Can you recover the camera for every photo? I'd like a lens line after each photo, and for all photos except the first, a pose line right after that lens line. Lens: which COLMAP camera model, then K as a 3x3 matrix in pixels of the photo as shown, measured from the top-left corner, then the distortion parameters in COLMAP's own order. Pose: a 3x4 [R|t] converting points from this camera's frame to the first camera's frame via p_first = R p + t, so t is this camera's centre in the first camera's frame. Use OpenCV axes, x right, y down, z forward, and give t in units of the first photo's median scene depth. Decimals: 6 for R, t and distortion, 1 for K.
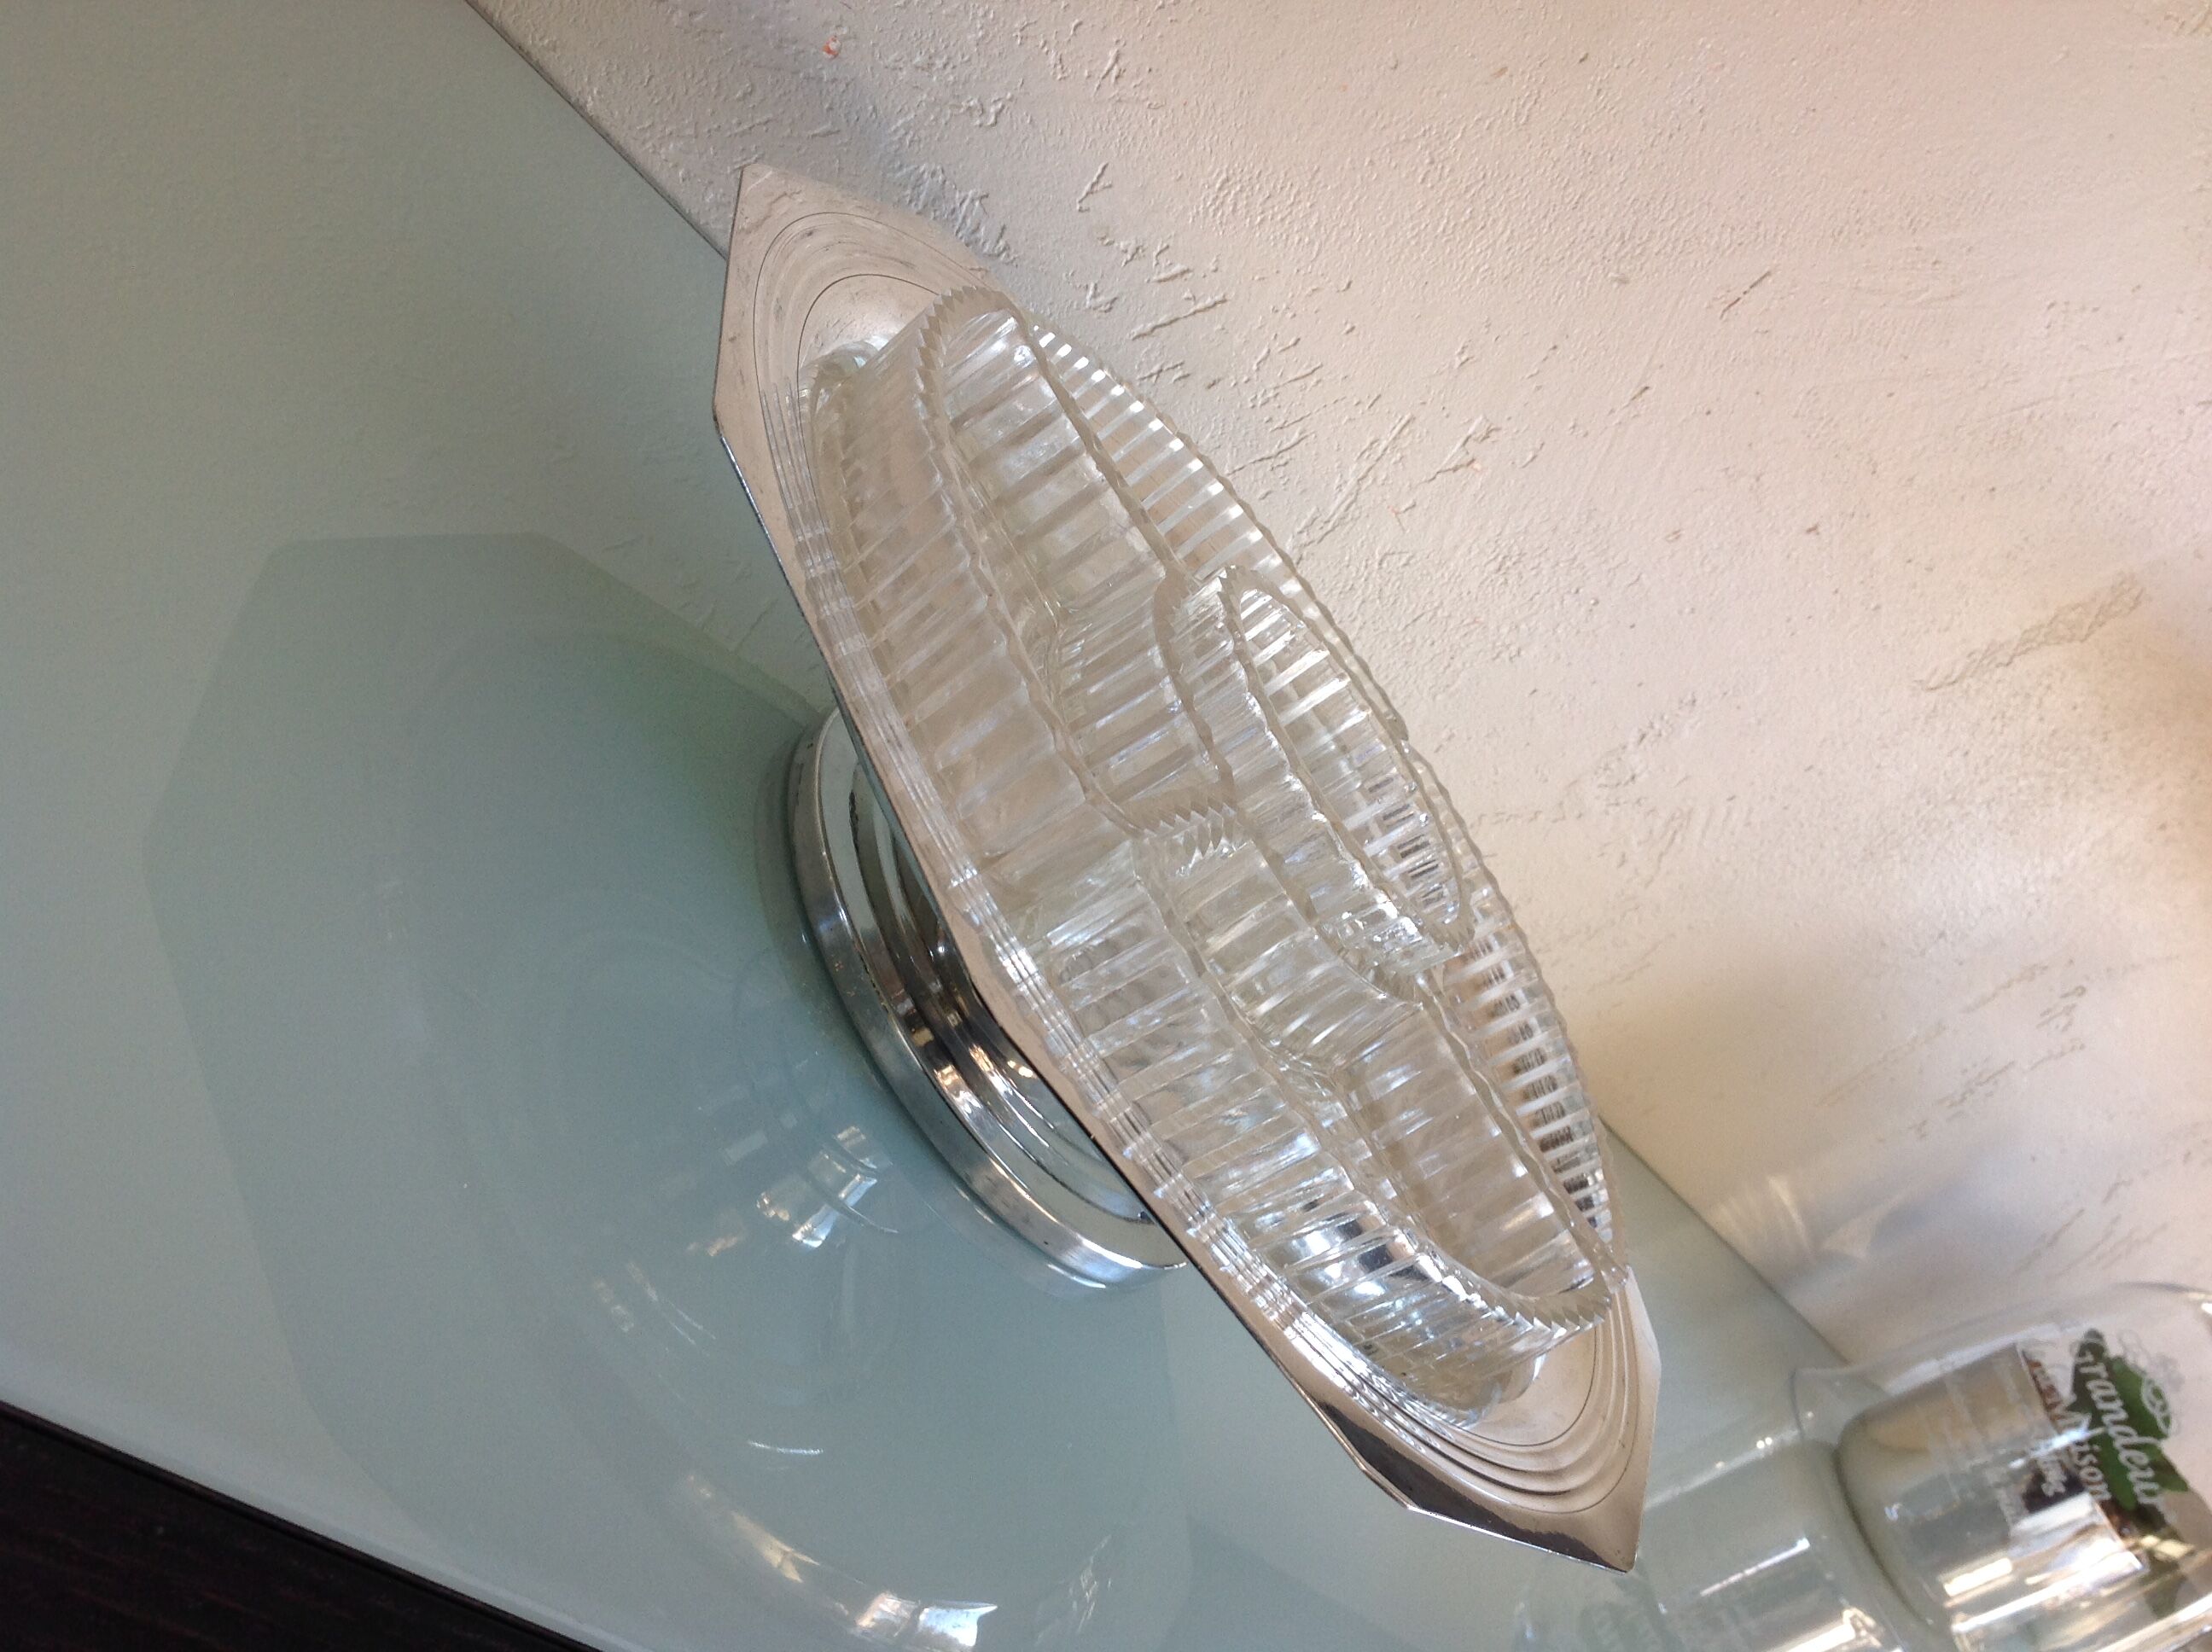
lens RADIAL K [[2109.5, 0, 1106.0], [0, 2109.5, 826.0], [0, 0, 1]] dist [0.135226, -0.329548]
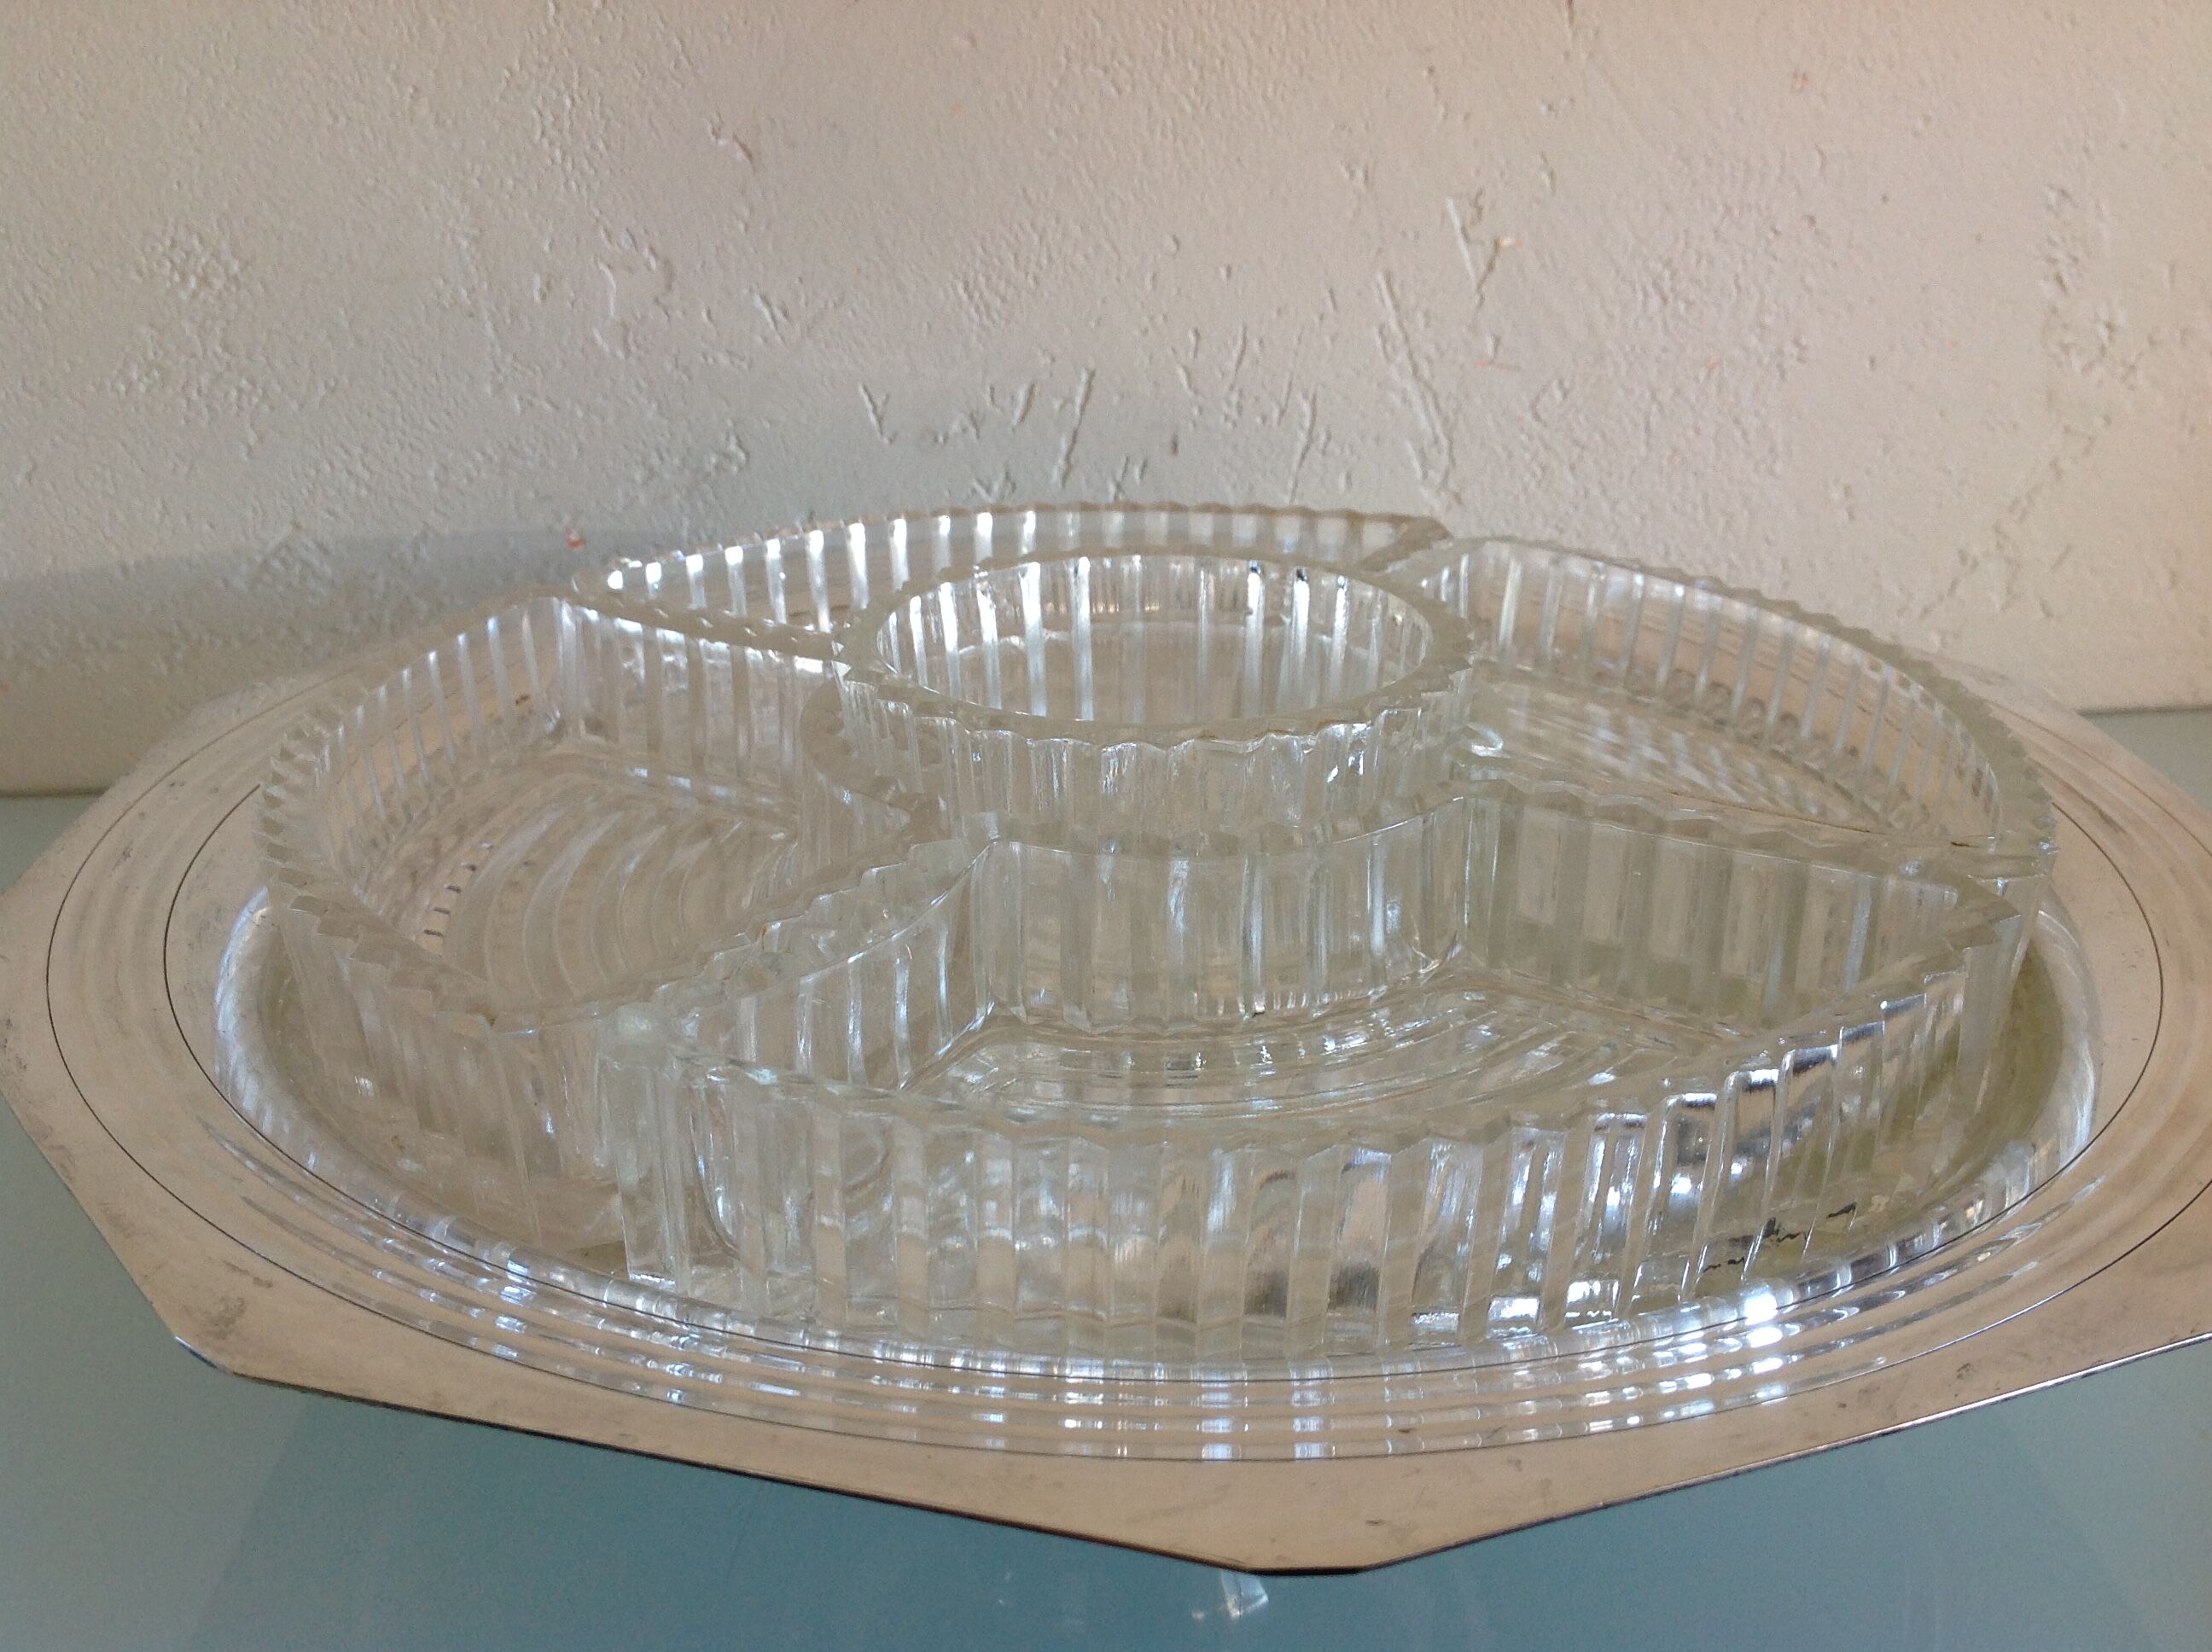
lens RADIAL K [[2141.3, 0, 1116.5], [0, 2141.3, 818.1], [0, 0, 1]] dist [0.139167, -0.387498]
pose [[0.600258, -0.714043, -0.360322, 0.241241], [0.604770, 0.700029, -0.379753, 0.202328], [0.523396, 0.010038, 0.852030, 0.284963]]
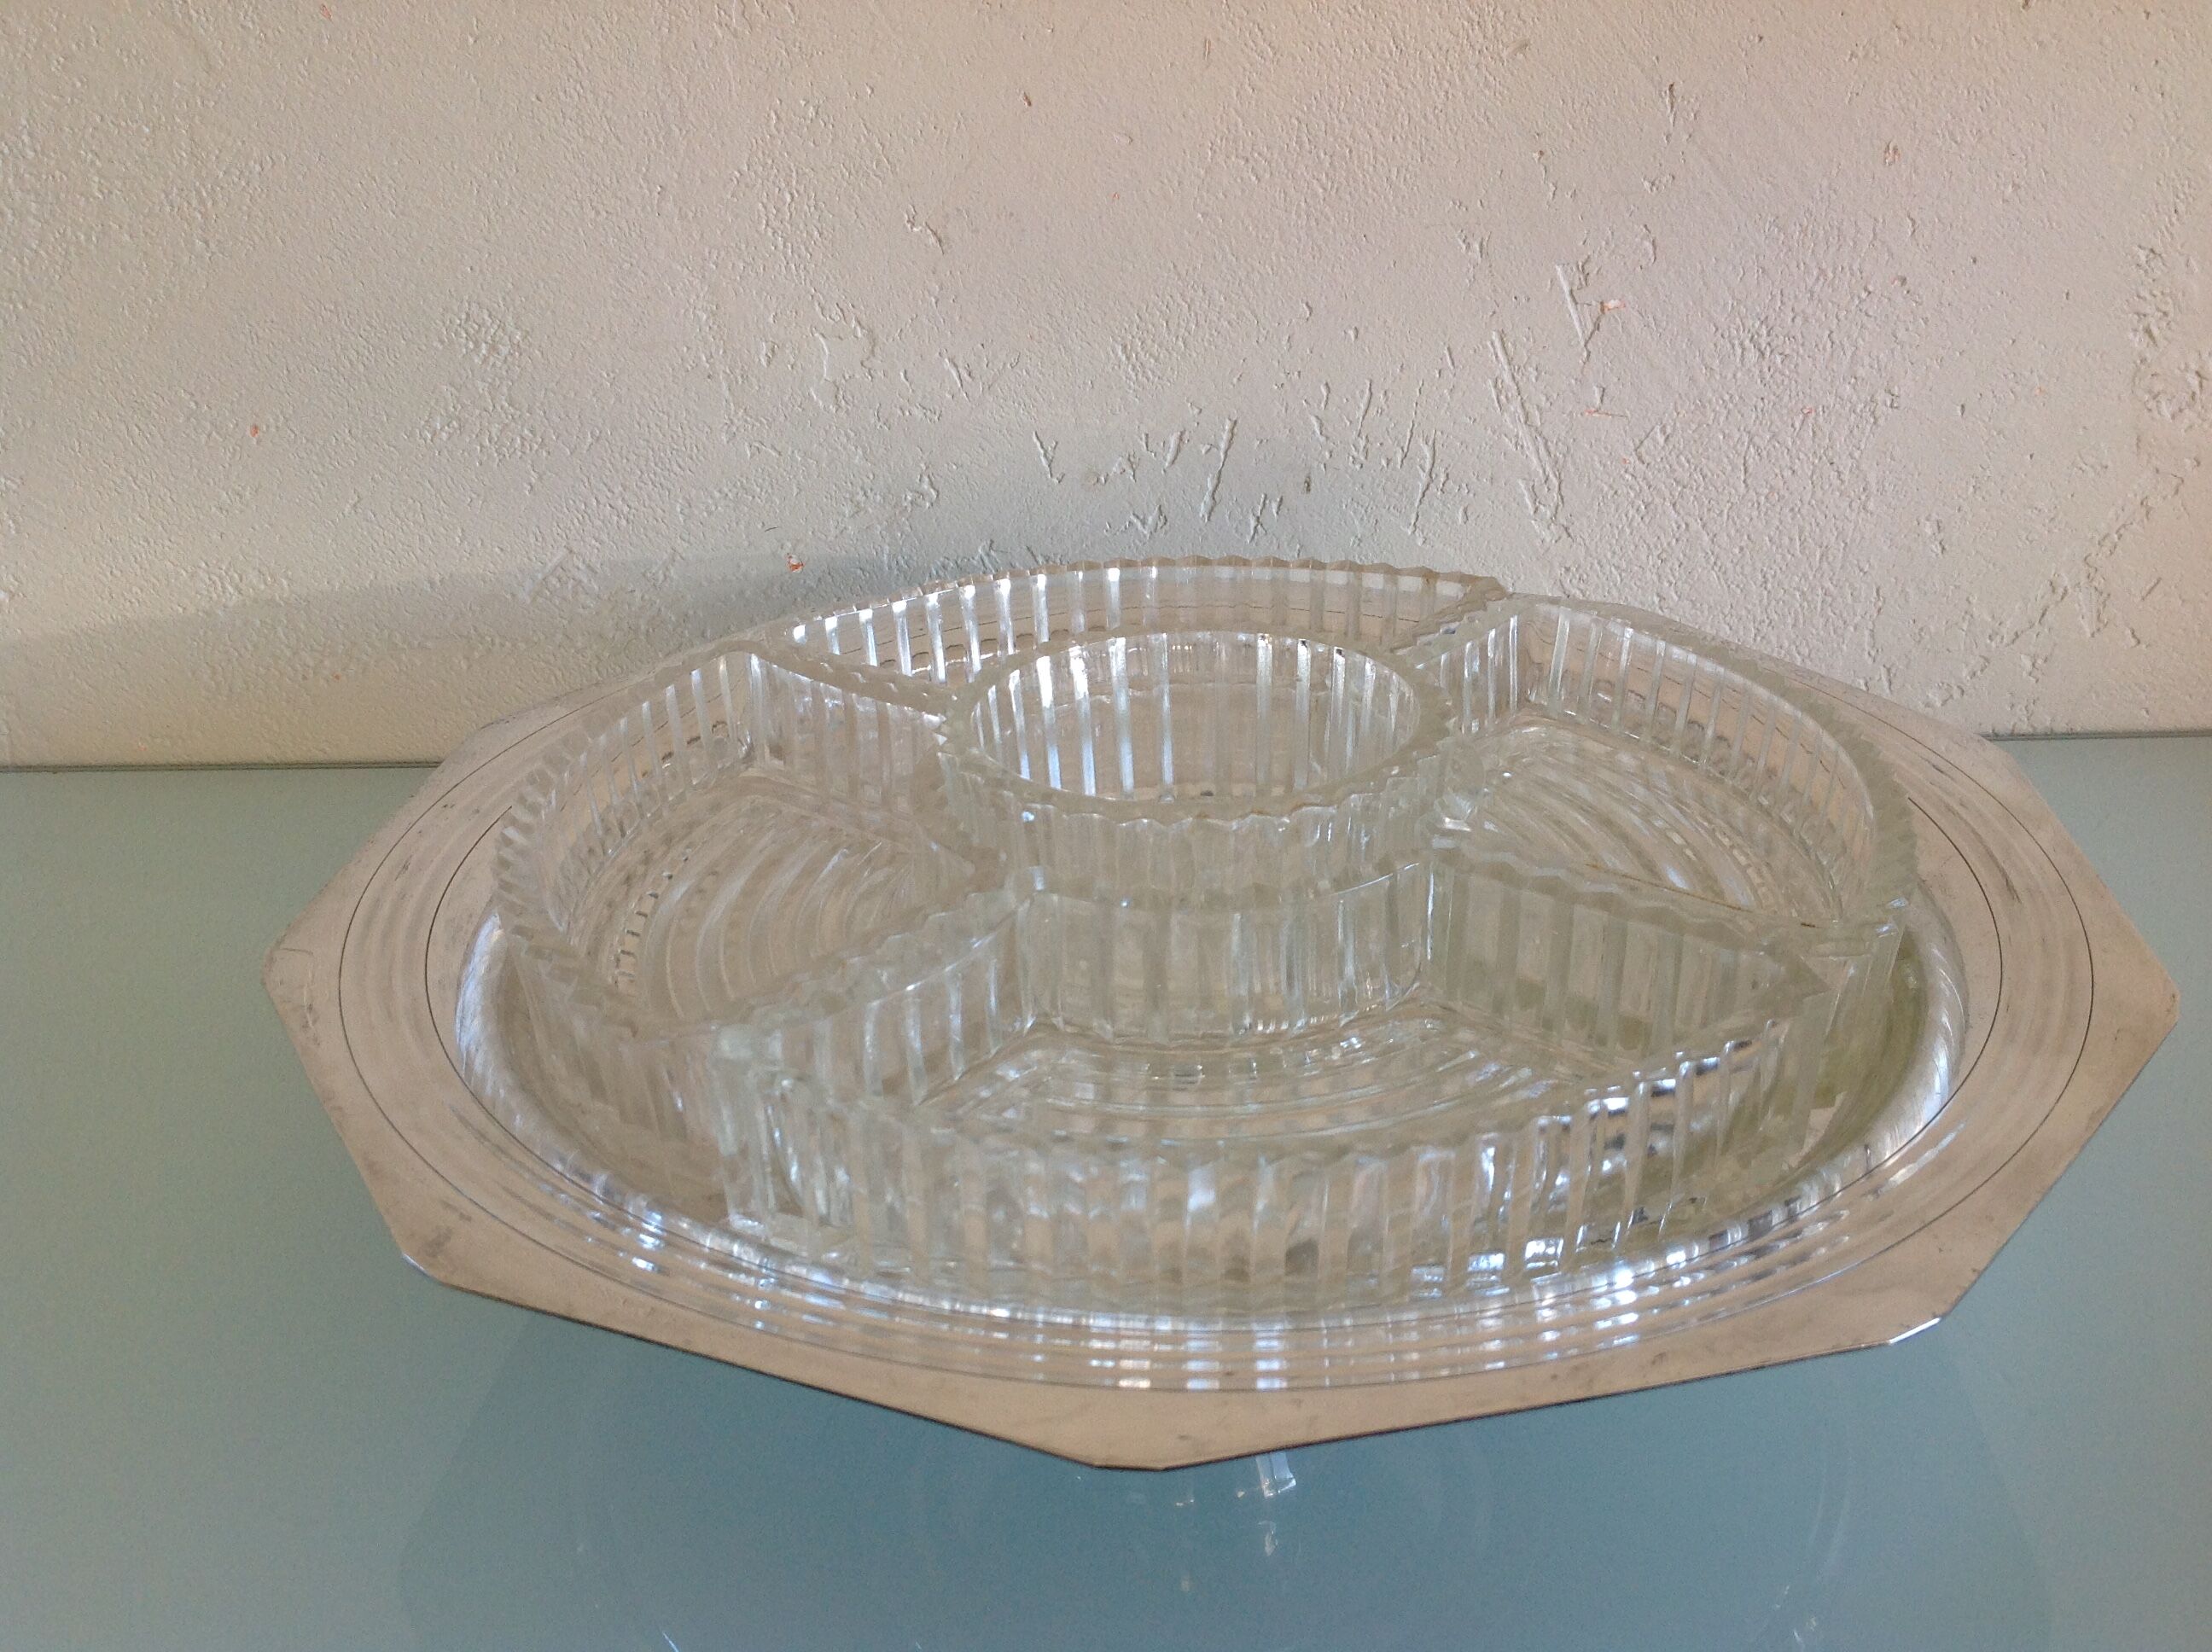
lens RADIAL K [[2109.5, 0, 1106.0], [0, 2109.5, 826.0], [0, 0, 1]] dist [0.135226, -0.329548]
pose [[0.558901, -0.676184, -0.480005, 0.356638], [0.527400, 0.736549, -0.423492, 0.257610], [0.639905, -0.016464, 0.768277, 0.229961]]
